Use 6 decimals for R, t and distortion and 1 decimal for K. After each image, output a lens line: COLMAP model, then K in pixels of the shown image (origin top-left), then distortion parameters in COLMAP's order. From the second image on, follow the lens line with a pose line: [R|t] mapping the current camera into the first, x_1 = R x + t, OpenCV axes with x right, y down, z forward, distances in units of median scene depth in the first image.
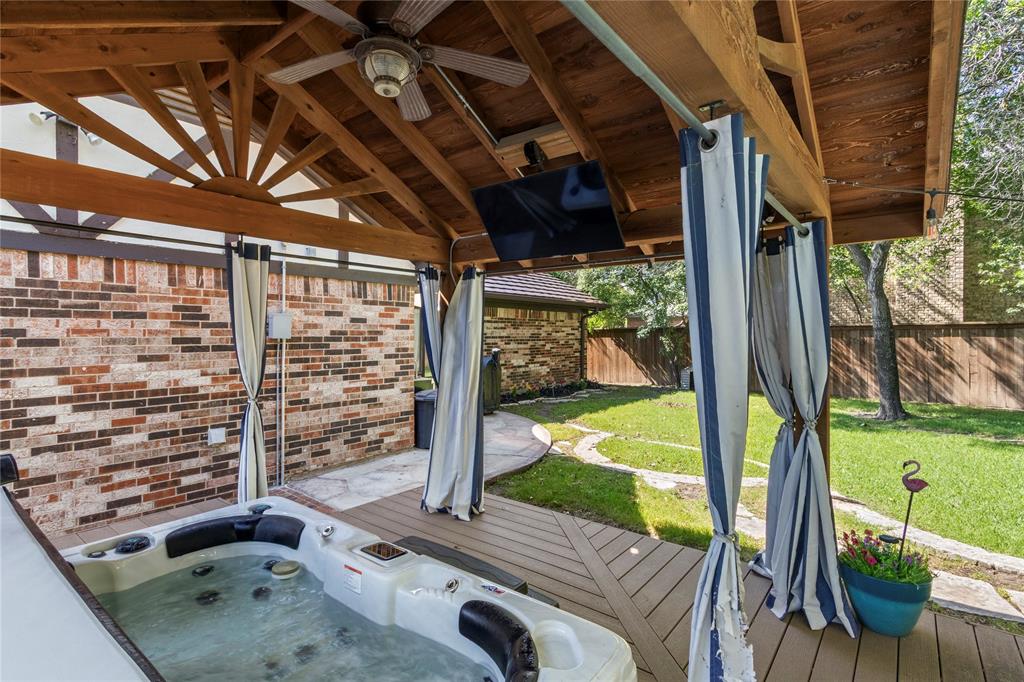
lens RADIAL K [[472.8, 0, 513.1], [0, 472.8, 337.7], [0, 0, 1]] dist [0.002155, 0.000075]
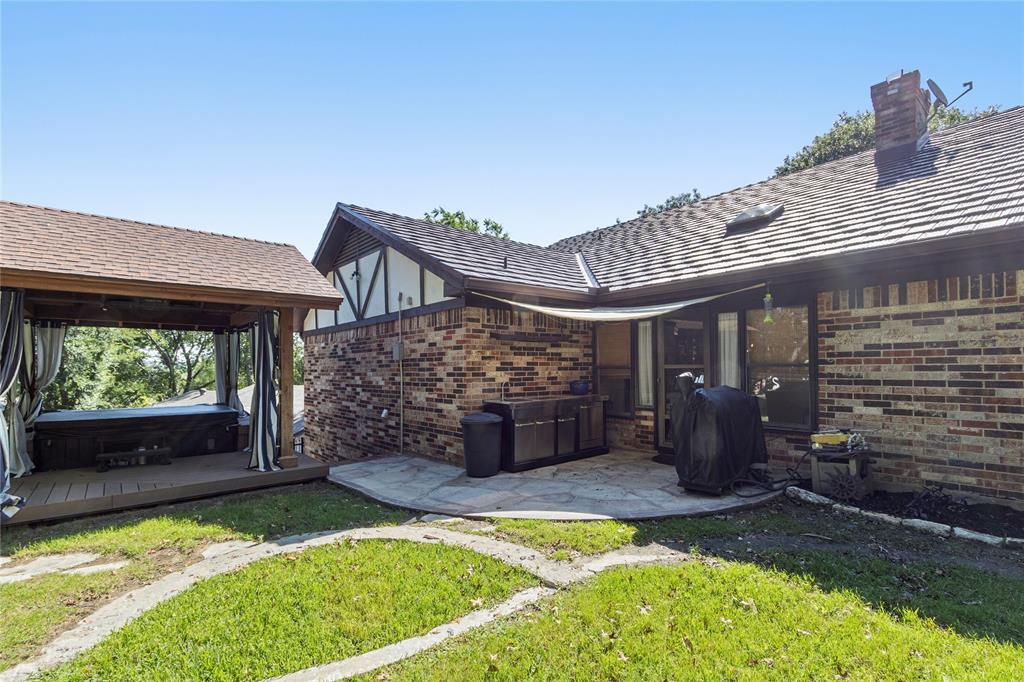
lens RADIAL K [[472.8, 0, 498.9], [0, 472.8, 362.7], [0, 0, 1]] dist [0.002155, 0.000075]
pose [[-0.196084, -0.014322, -0.980483, 0.838765], [0.000138, 0.999893, -0.014633, 0.028995], [0.980587, -0.003004, -0.196061, 1.384181]]
